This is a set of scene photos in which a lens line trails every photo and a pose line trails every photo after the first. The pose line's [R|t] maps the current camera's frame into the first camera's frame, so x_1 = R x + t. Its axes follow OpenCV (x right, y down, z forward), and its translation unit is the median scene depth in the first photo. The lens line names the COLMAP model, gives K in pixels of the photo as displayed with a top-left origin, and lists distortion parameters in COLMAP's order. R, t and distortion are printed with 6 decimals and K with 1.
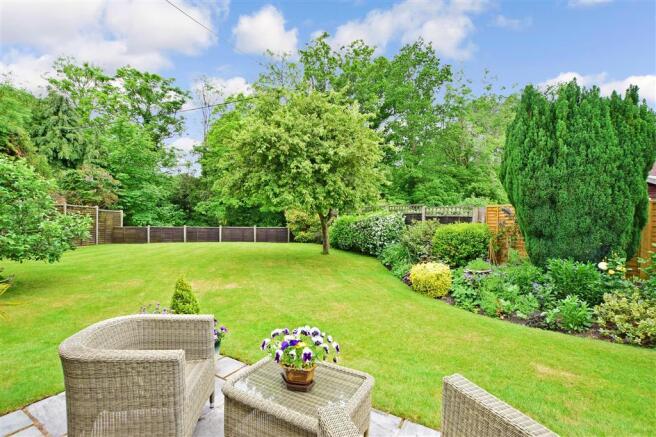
lens RADIAL K [[292.3, 0, 328.6], [0, 292.3, 219.5], [0, 0, 1]] dist [-0.029701, 0.004164]
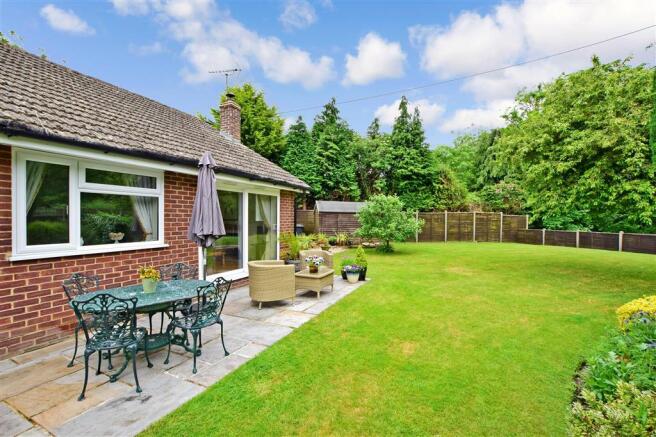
lens RADIAL K [[292.3, 0, 330.3], [0, 292.3, 220.6], [0, 0, 1]] dist [-0.029701, 0.004164]
pose [[0.109791, 0.002500, -0.993952, 0.405513], [-0.009753, 0.999951, 0.001437, -0.003566], [0.993907, 0.009536, 0.109810, 0.102146]]
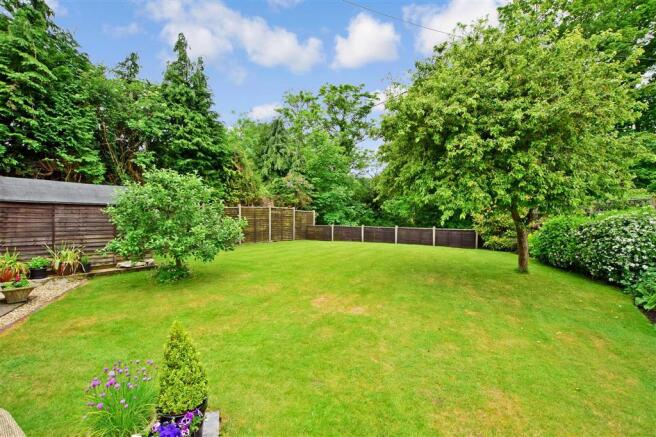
lens RADIAL K [[292.3, 0, 327.1], [0, 292.3, 221.5], [0, 0, 1]] dist [-0.029701, 0.004164]
pose [[0.787859, 0.012463, -0.615729, 0.035670], [-0.002106, 0.999844, 0.017544, -0.010649], [0.615852, -0.012526, 0.787762, 0.147266]]
